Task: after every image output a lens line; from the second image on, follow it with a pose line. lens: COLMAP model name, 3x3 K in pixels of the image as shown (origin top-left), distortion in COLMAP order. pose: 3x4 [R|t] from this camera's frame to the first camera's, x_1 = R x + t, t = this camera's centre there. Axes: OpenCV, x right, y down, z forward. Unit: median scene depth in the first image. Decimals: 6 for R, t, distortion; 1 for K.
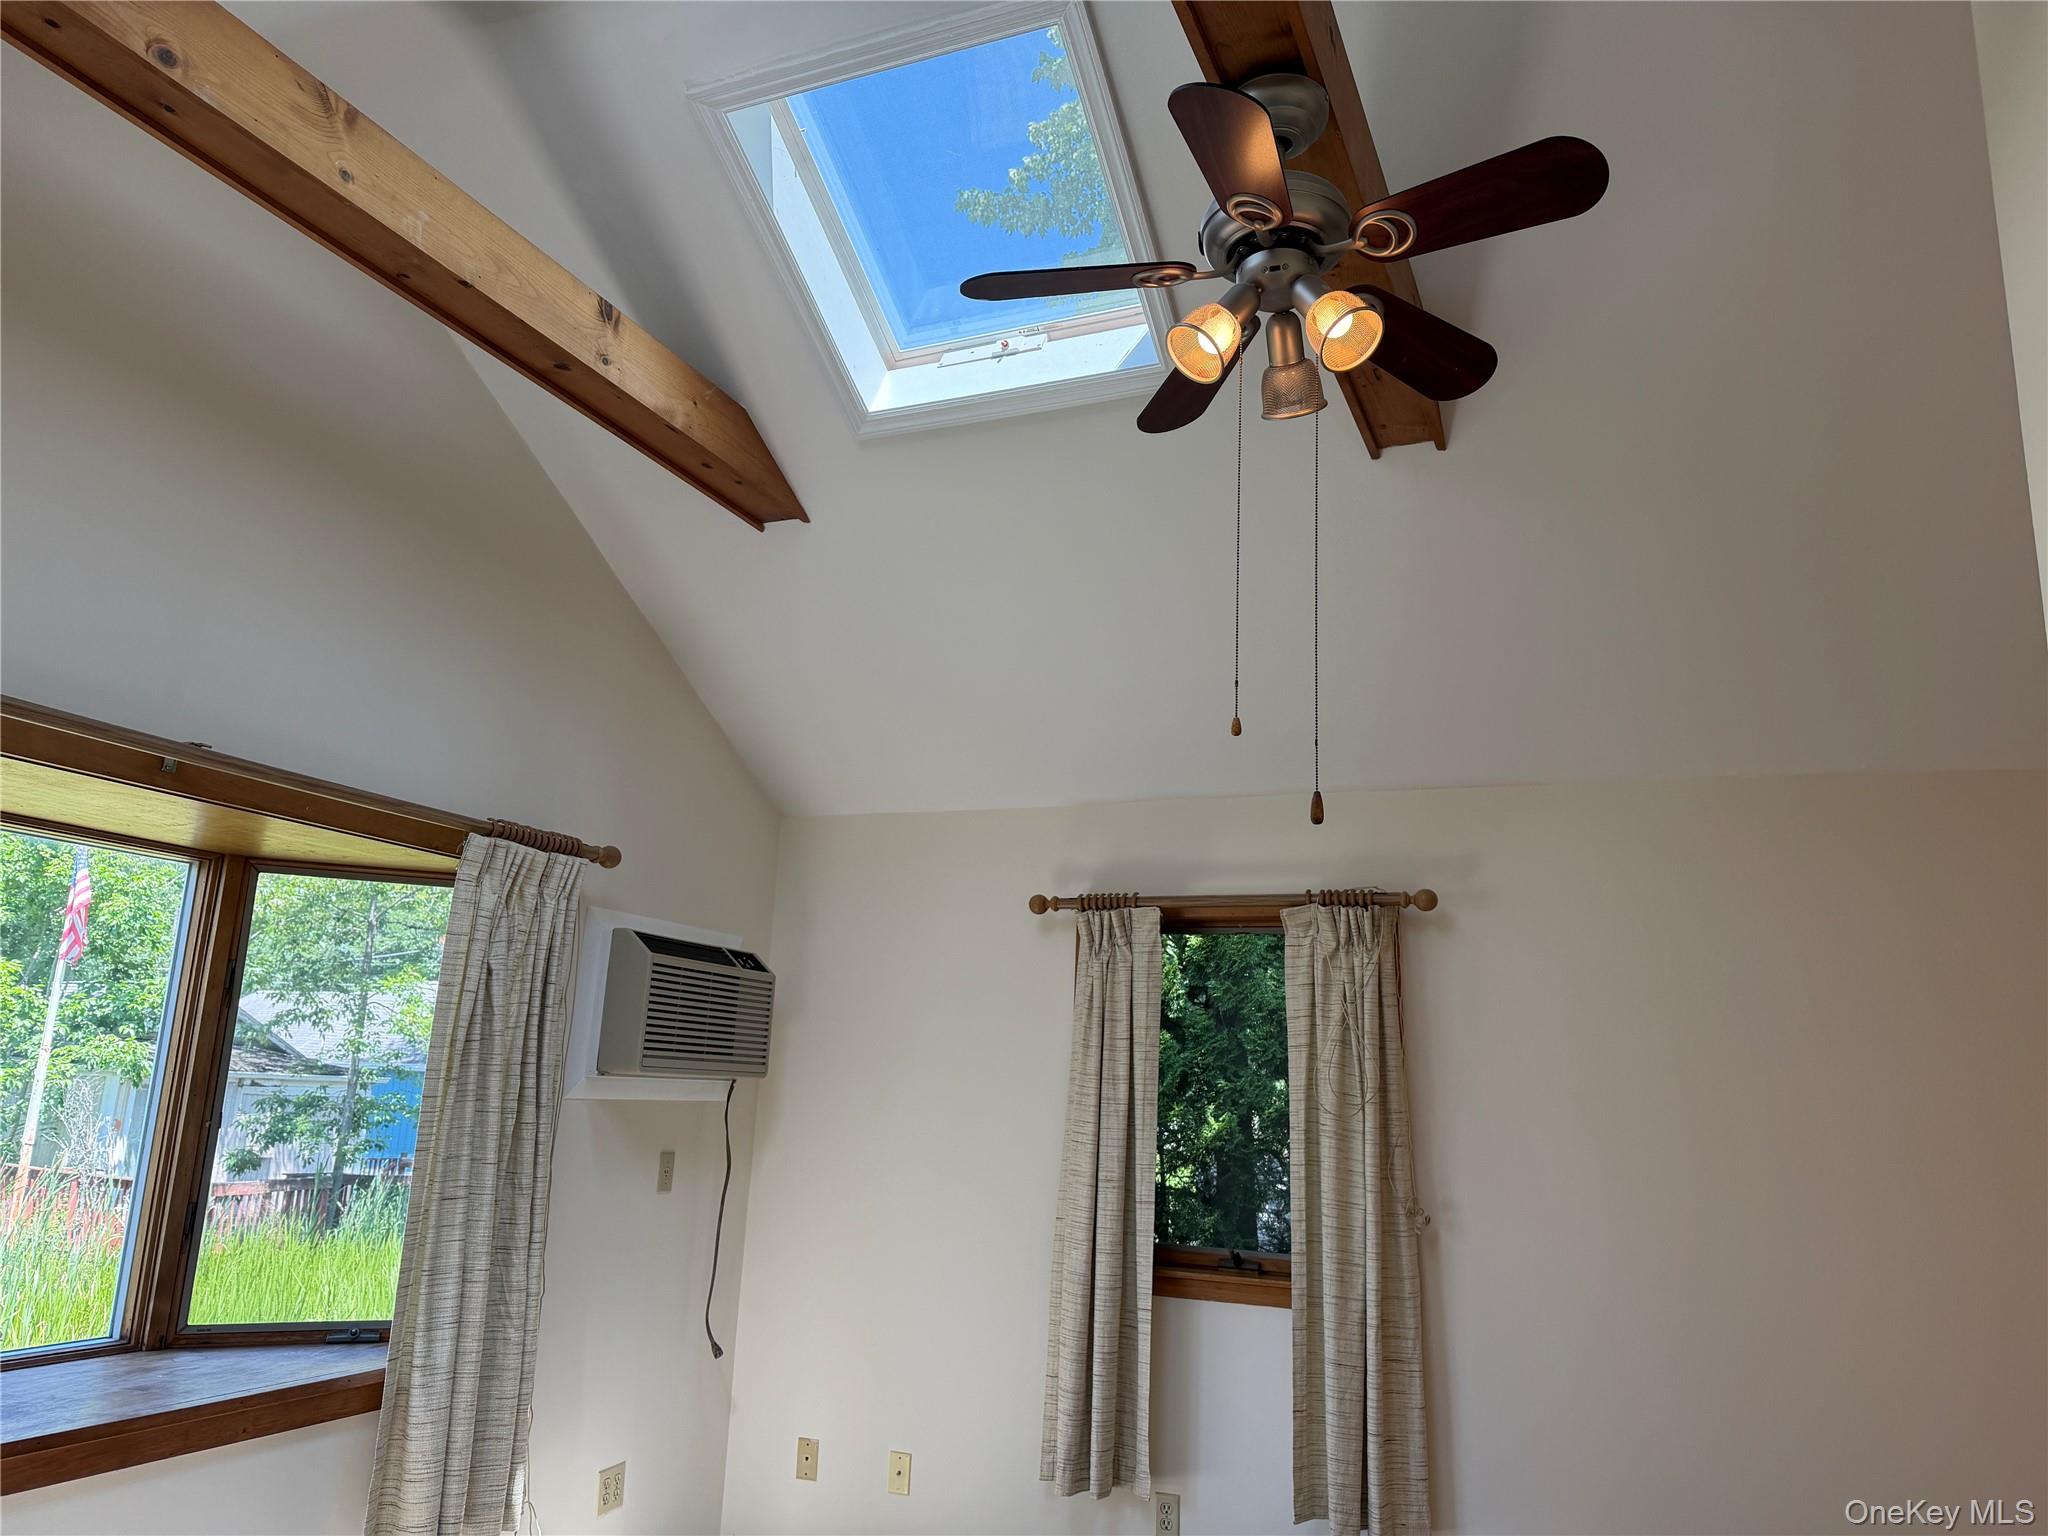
lens RADIAL K [[1423.8, 0, 1043.4], [0, 1423.8, 771.6], [0, 0, 1]] dist [0.094221, -0.132191]
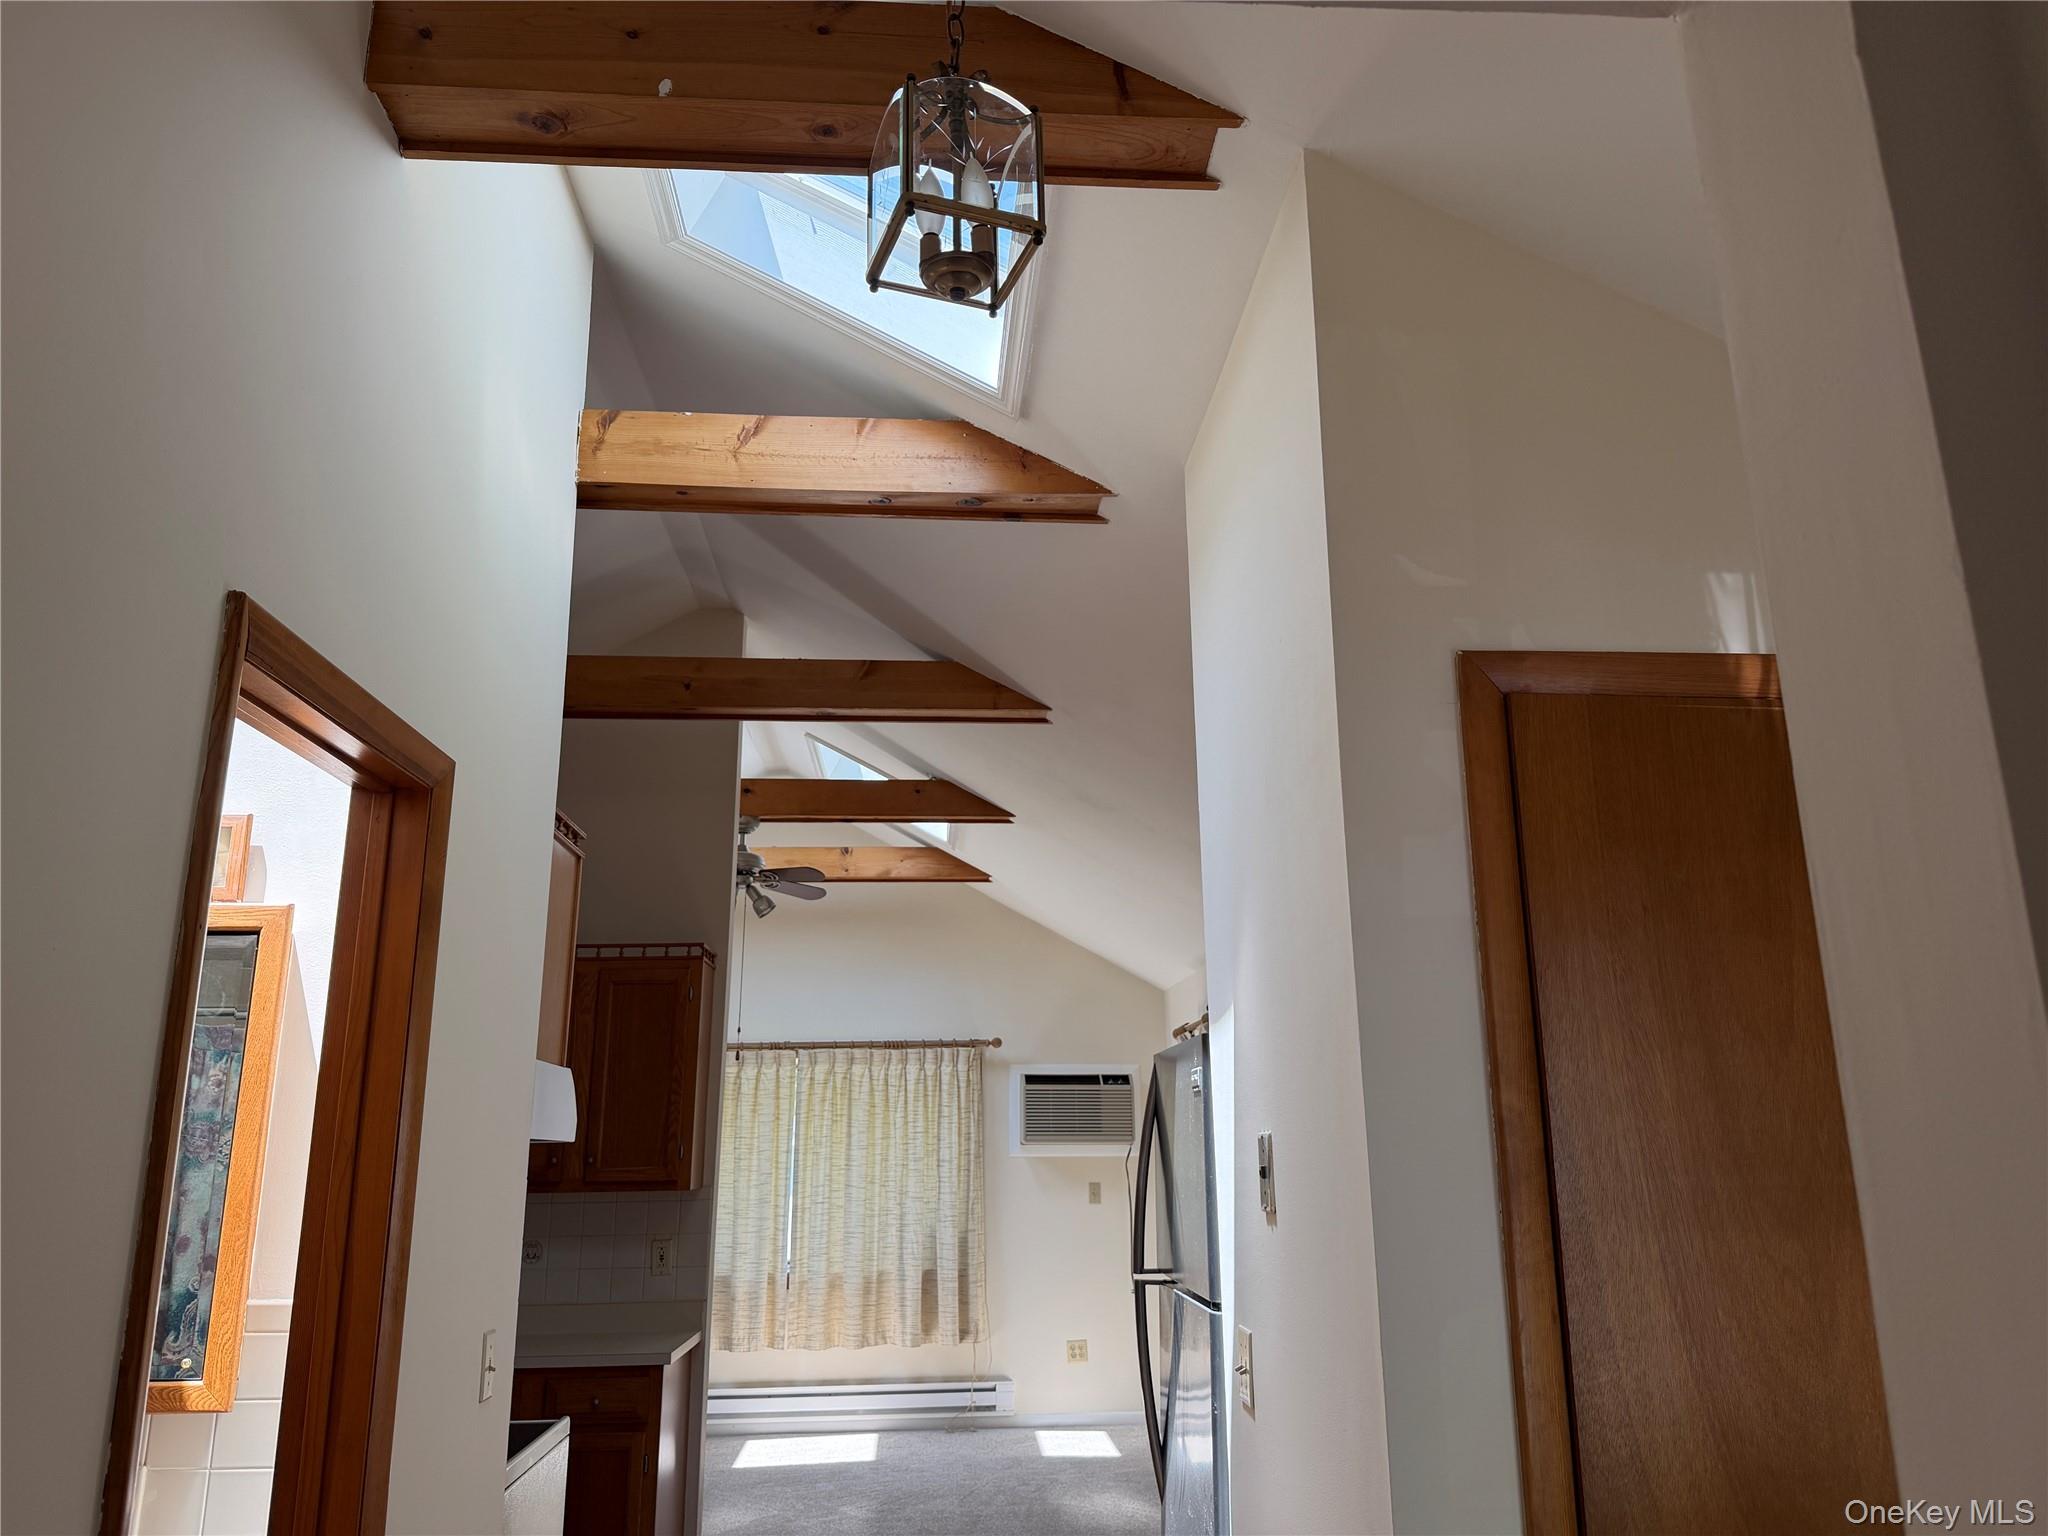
lens RADIAL K [[1432.1, 0, 998.4], [0, 1432.1, 770.0], [0, 0, 1]] dist [0.093470, -0.133495]
pose [[0.417828, -0.262872, -0.869666, 1.728429], [0.217623, 0.958318, -0.185113, 0.069331], [0.882077, -0.111914, 0.457619, 0.065798]]
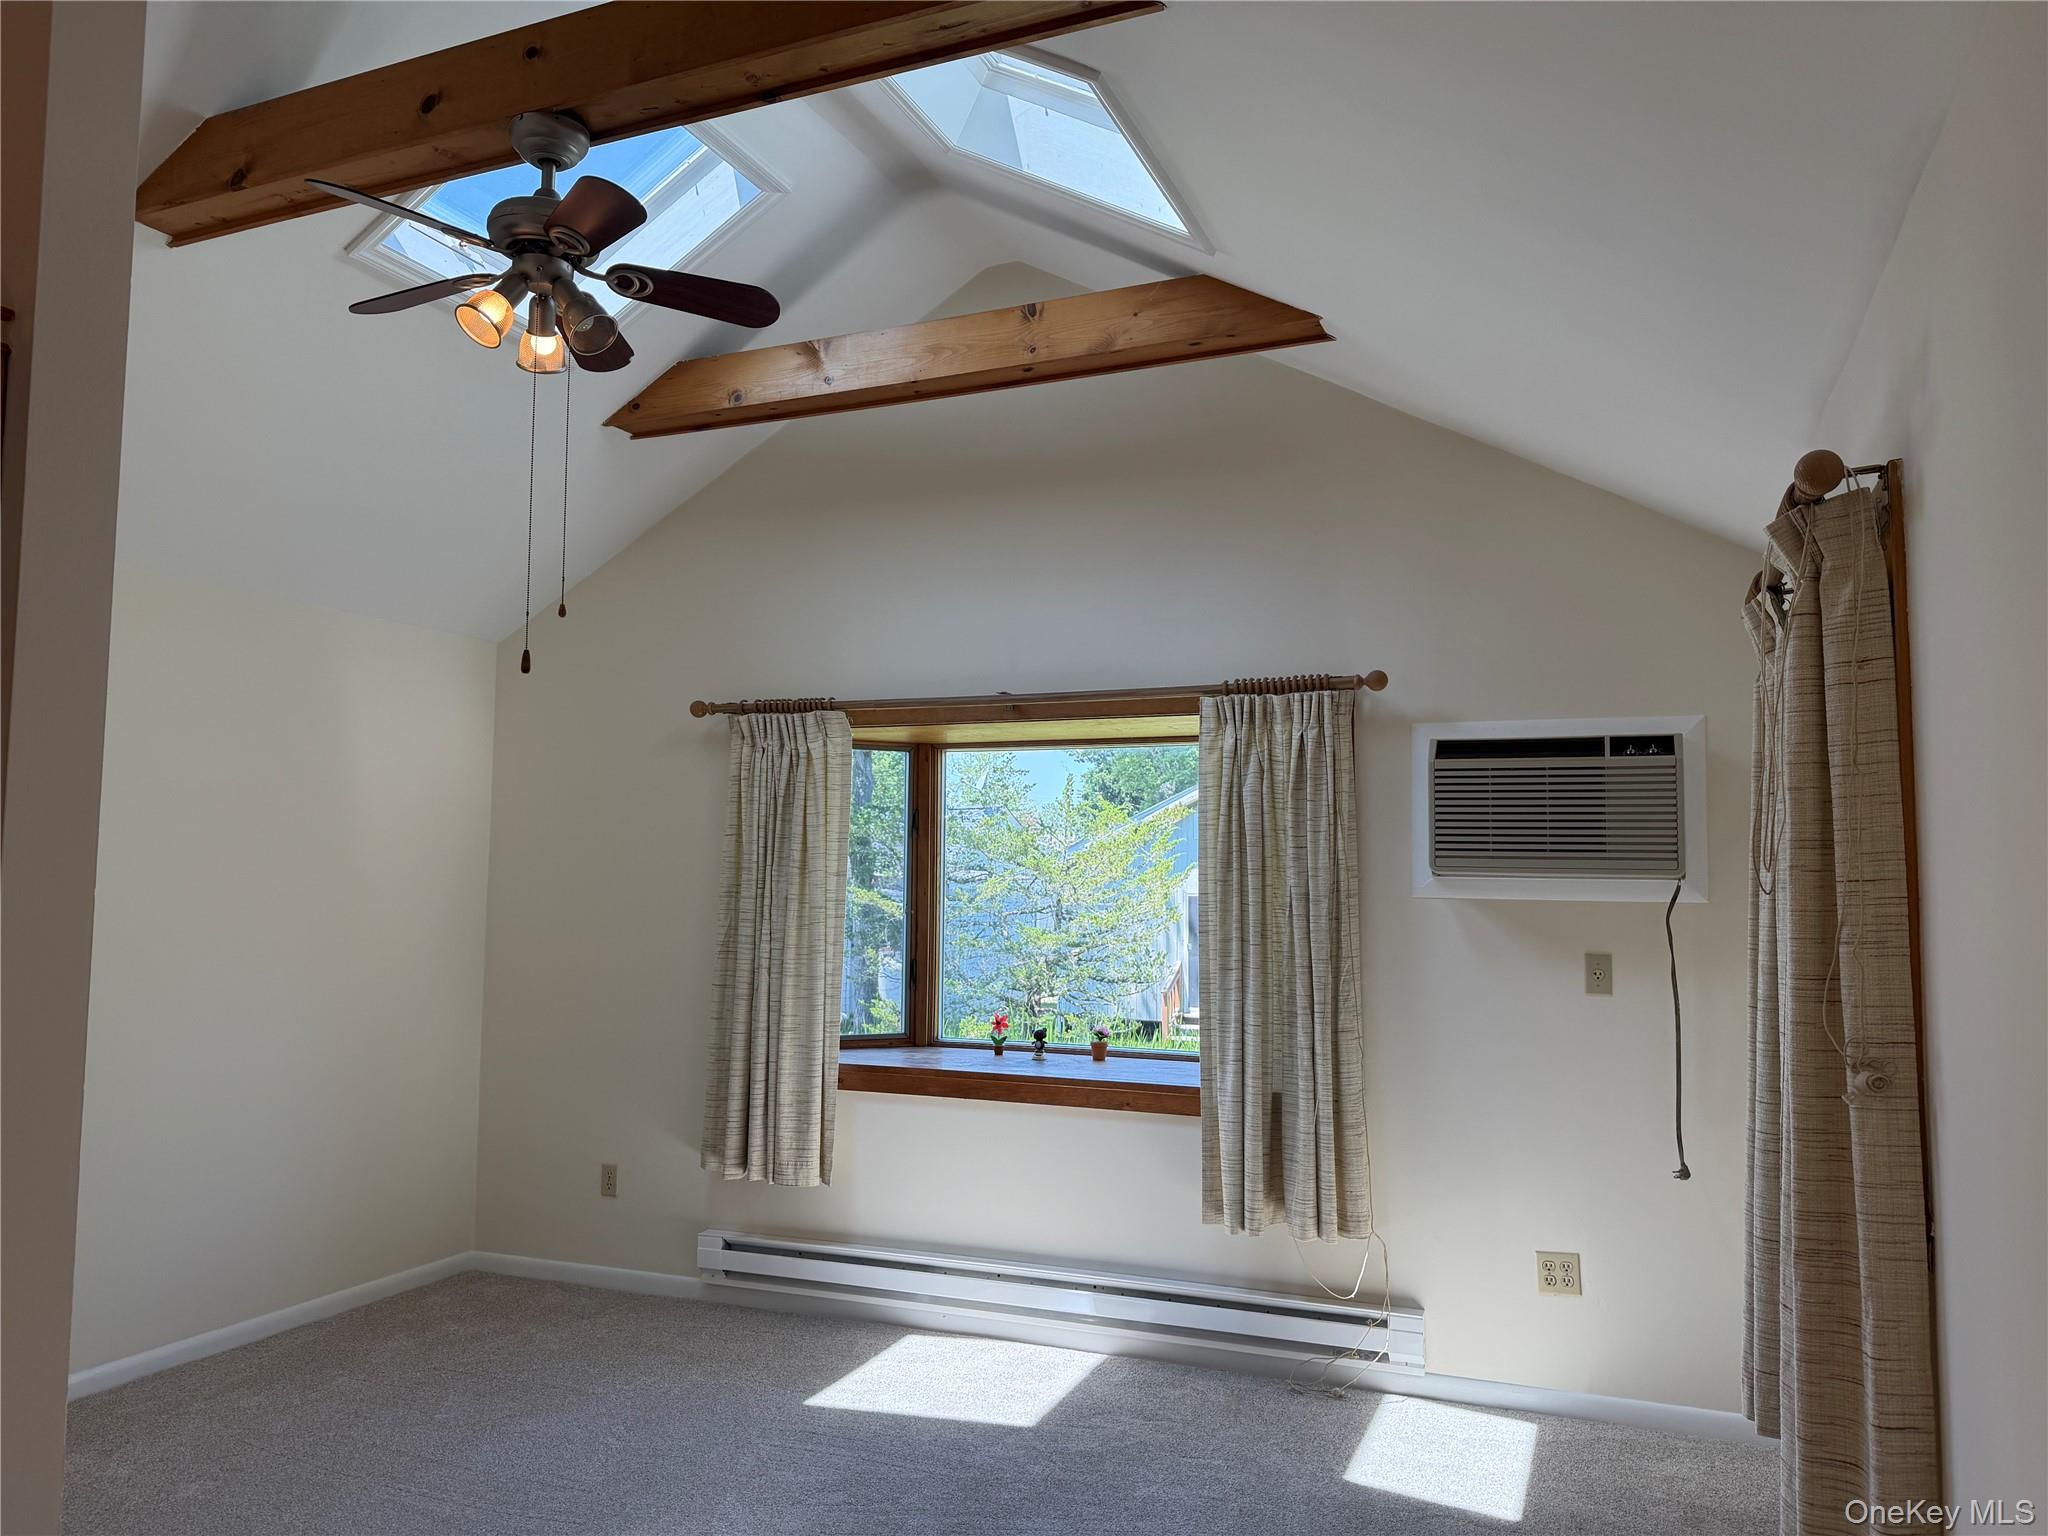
lens RADIAL K [[1423.8, 0, 1043.4], [0, 1423.8, 771.6], [0, 0, 1]] dist [0.094221, -0.132191]
pose [[-0.010765, -0.108799, -0.994005, 0.794391], [0.211028, 0.971427, -0.108613, 0.196789], [0.977421, -0.210932, 0.012502, 0.745906]]
